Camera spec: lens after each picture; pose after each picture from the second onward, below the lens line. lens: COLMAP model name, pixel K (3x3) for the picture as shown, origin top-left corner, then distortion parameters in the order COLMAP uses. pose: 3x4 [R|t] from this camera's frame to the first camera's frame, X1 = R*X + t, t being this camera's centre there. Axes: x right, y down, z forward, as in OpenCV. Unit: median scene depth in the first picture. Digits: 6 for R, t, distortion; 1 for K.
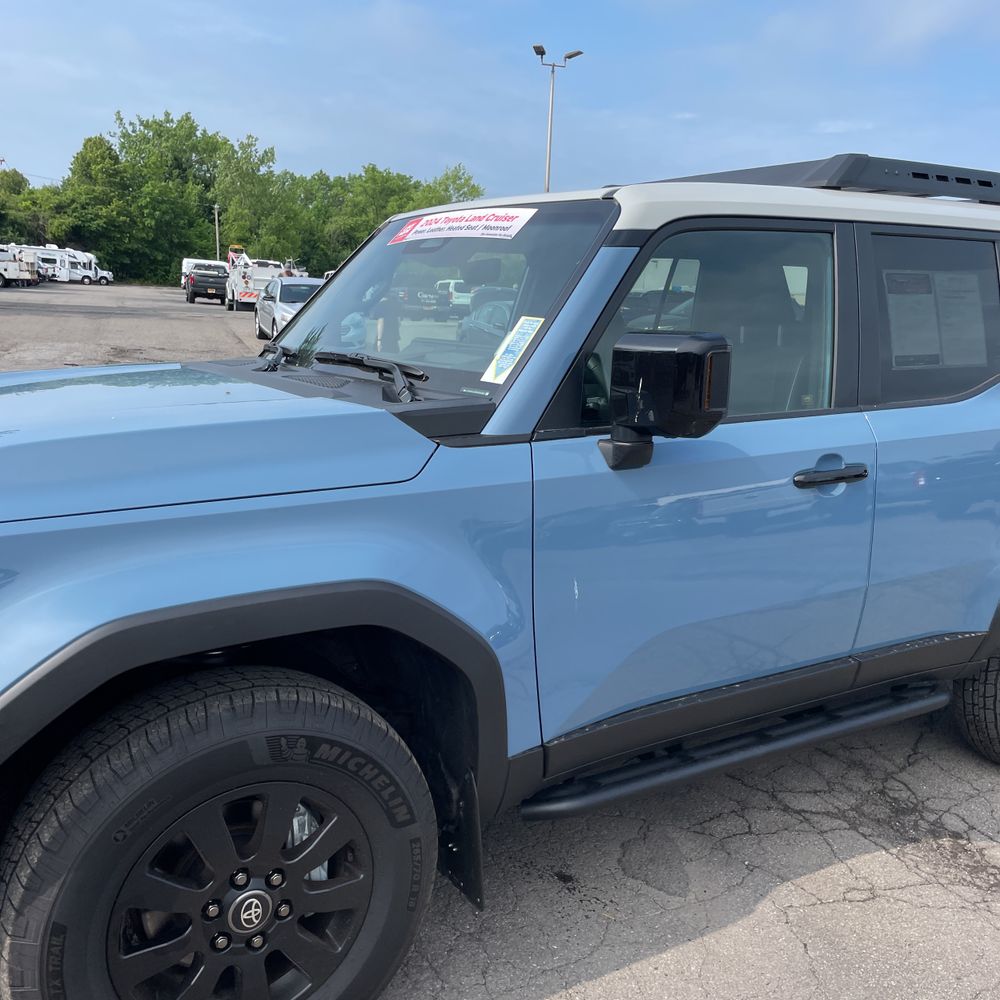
lens RADIAL K [[1022.4, 0, 505.7], [0, 1022.4, 509.1], [0, 0, 1]] dist [0.034671, 0.000000]
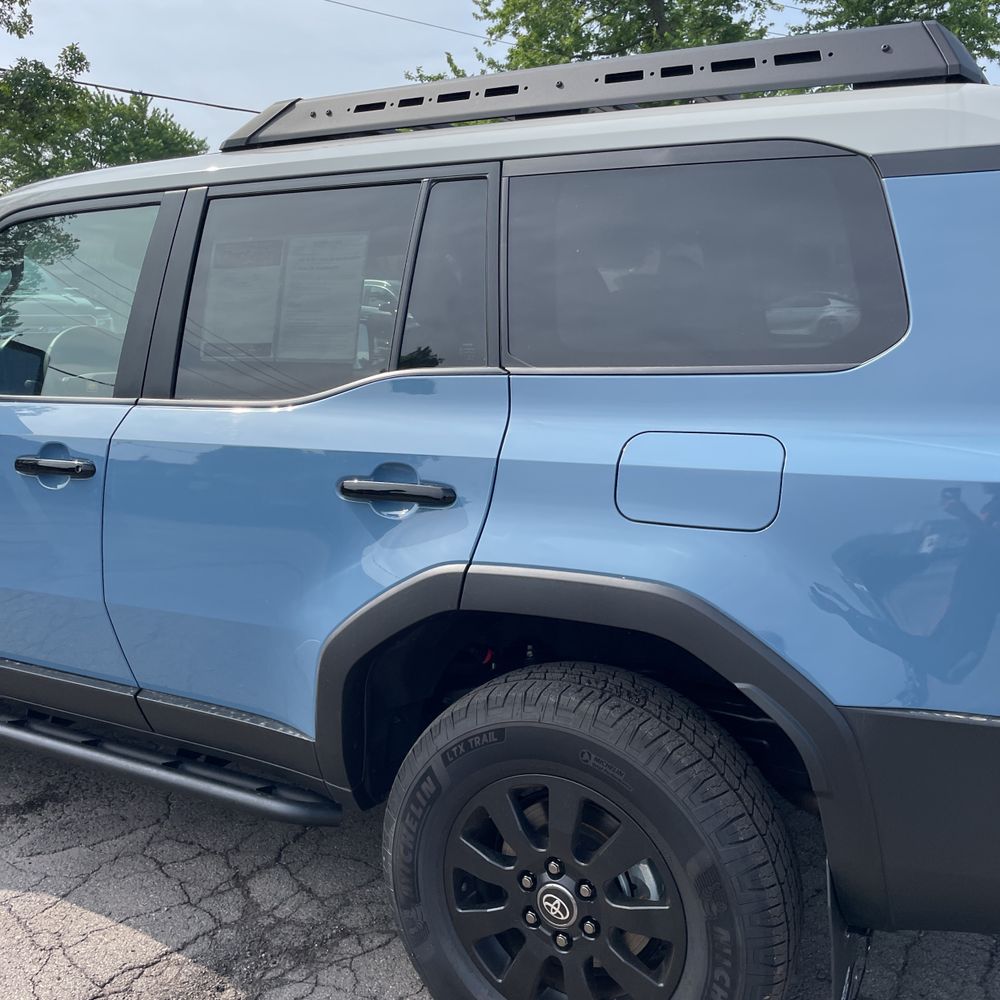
lens RADIAL K [[1022.4, 0, 505.2], [0, 1022.4, 489.8], [0, 0, 1]] dist [0.034671, 0.000000]
pose [[0.482522, 0.109828, -0.868971, 1.685683], [-0.161252, 0.986288, 0.035115, -0.140662], [0.860912, 0.123180, 0.493616, 1.131204]]
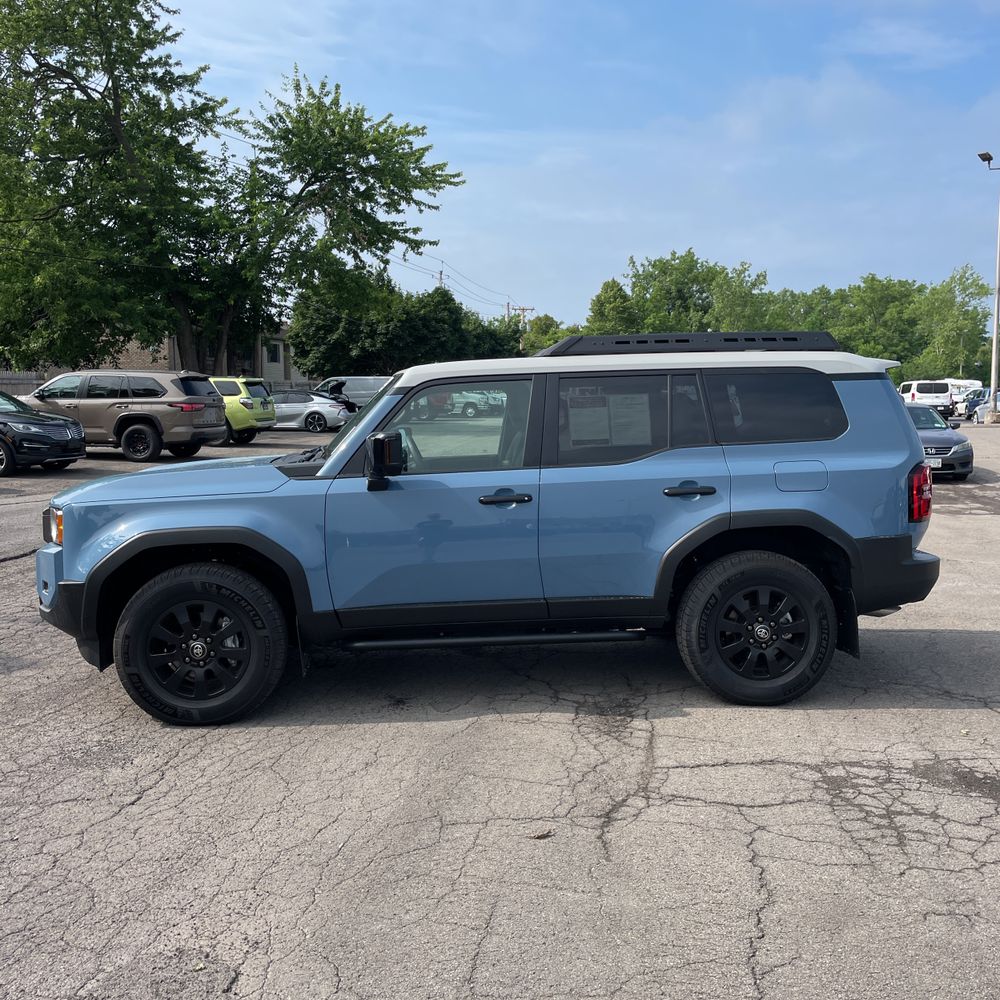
lens RADIAL K [[1022.4, 0, 509.9], [0, 1022.4, 469.3], [0, 0, 1]] dist [0.034671, 0.000000]
pose [[0.886009, -0.019556, -0.463256, 1.587295], [-0.048111, 0.989840, -0.133801, 0.223438], [0.461166, 0.140837, 0.876066, -0.956885]]
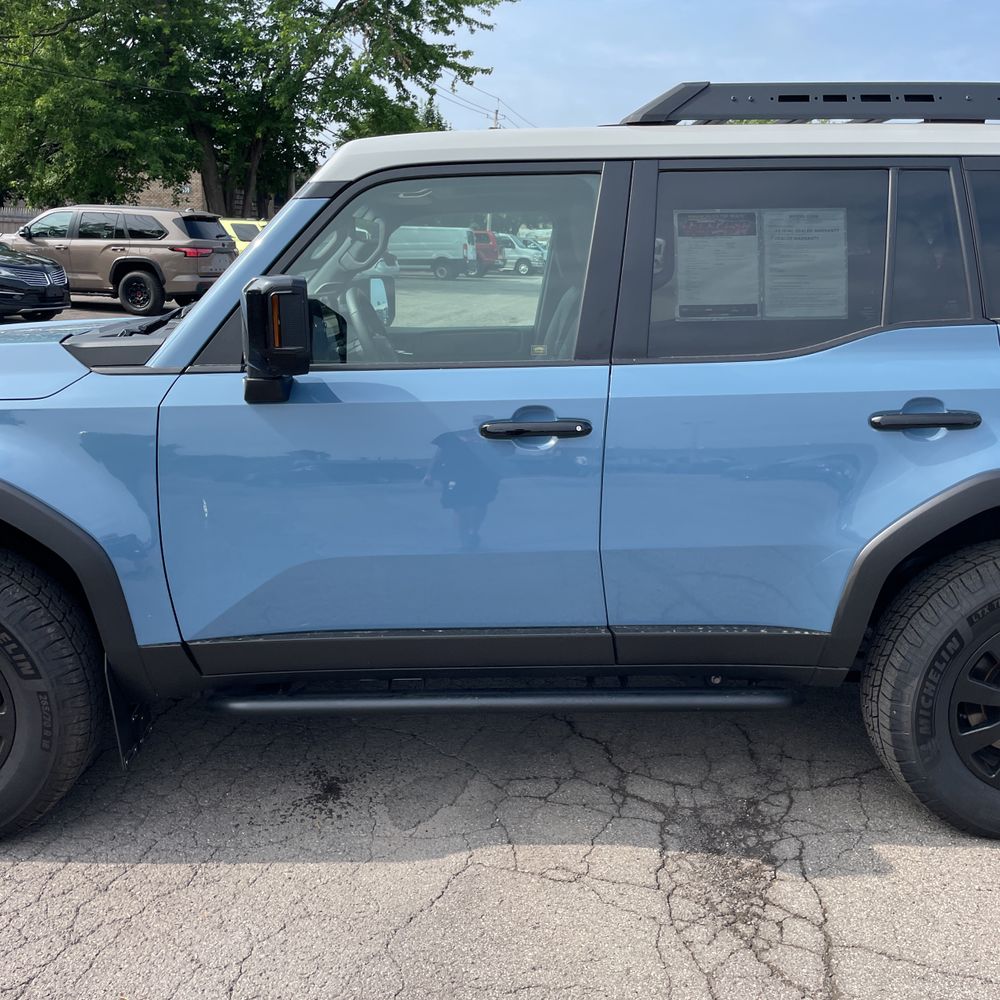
lens RADIAL K [[1022.4, 0, 513.7], [0, 1022.4, 493.3], [0, 0, 1]] dist [0.034671, 0.000000]
pose [[0.861996, 0.083255, -0.500031, 0.992113], [-0.080982, 0.996369, 0.026291, 0.005543], [0.500404, 0.017830, 0.865608, 0.207573]]
